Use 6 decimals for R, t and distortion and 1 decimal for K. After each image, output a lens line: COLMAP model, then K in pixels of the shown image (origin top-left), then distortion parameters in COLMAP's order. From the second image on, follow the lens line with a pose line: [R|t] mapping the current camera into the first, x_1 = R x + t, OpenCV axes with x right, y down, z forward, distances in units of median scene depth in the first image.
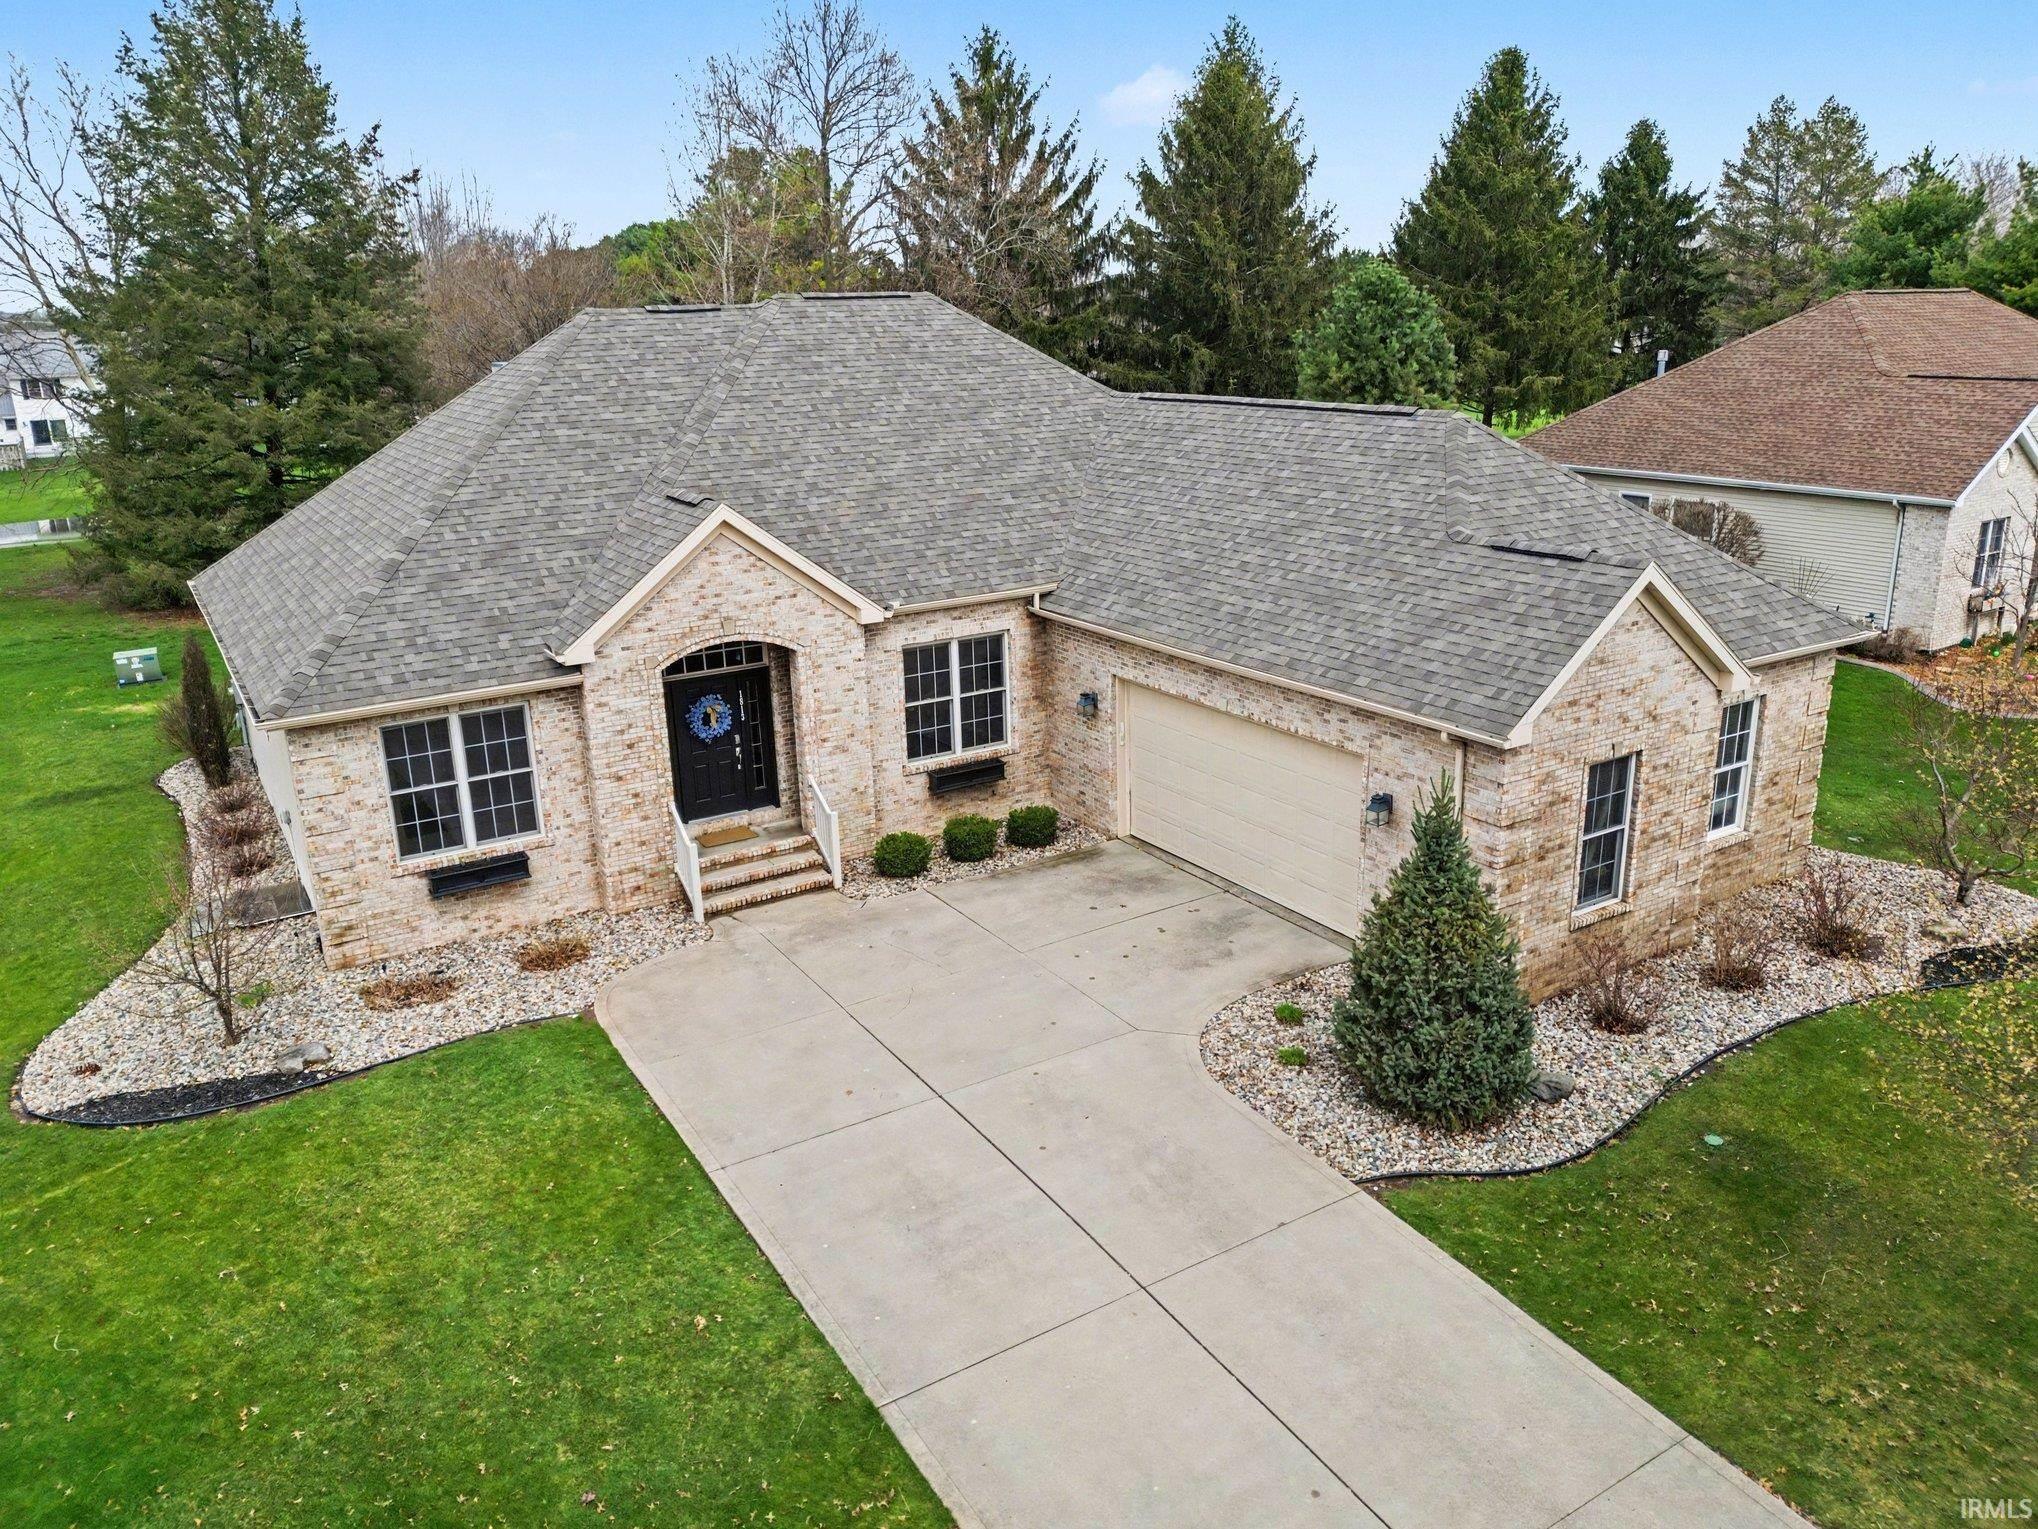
lens RADIAL K [[1448.7, 0, 1025.1], [0, 1448.7, 760.8], [0, 0, 1]] dist [0.001833, -0.023193]
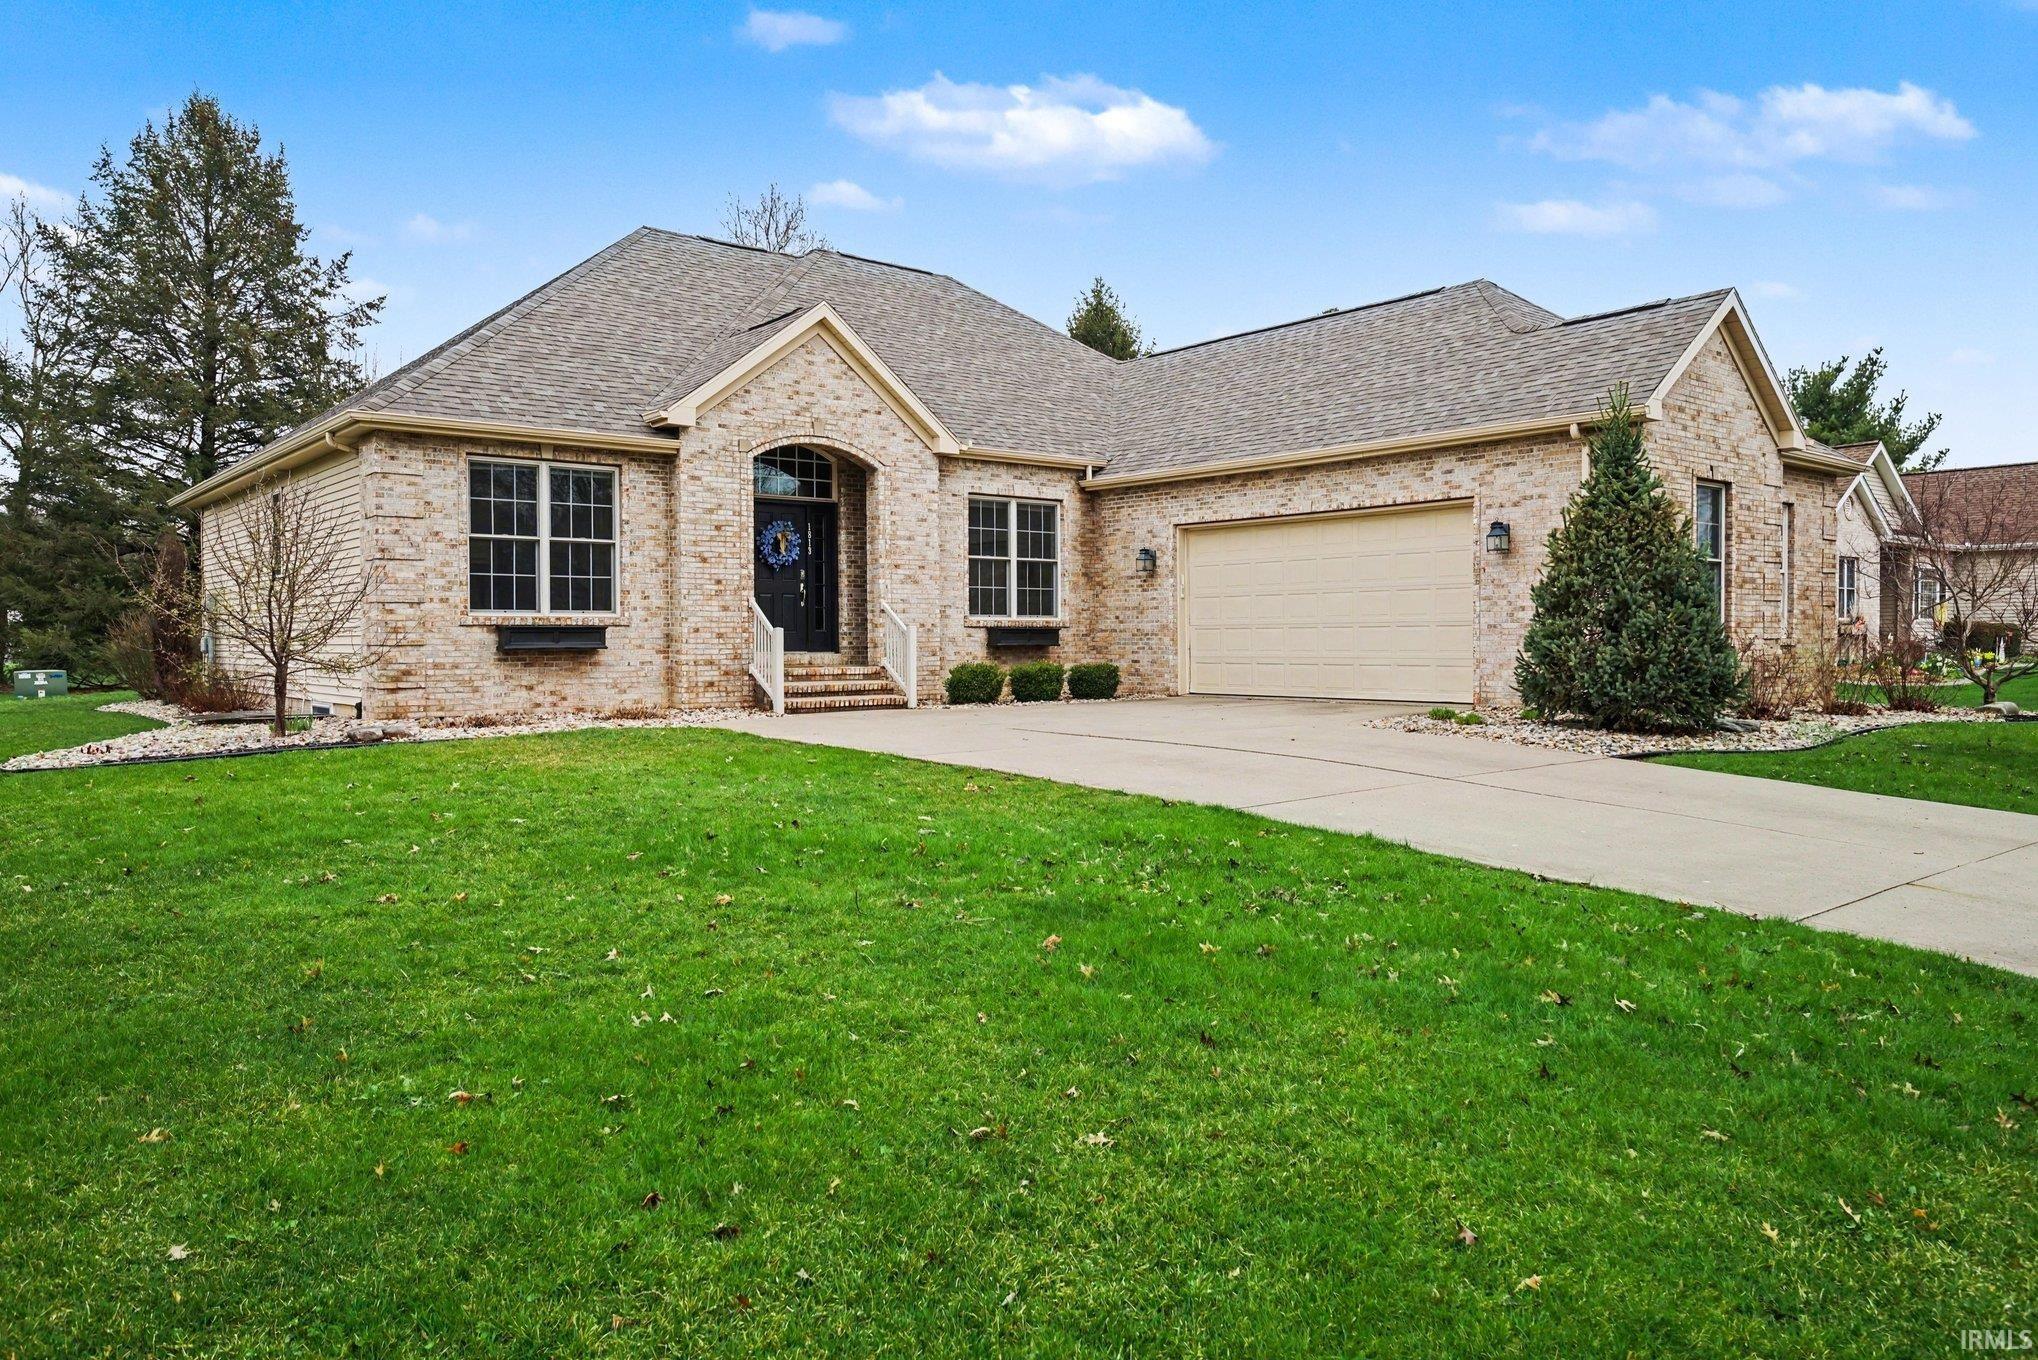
lens RADIAL K [[1361.1, 0, 1029.7], [0, 1361.1, 676.7], [0, 0, 1]] dist [0.008752, 0.010546]
pose [[0.990761, 0.016185, 0.134650, -0.184736], [0.021602, 0.961345, -0.274499, 0.335568], [-0.133888, 0.274872, 0.952113, 0.131685]]
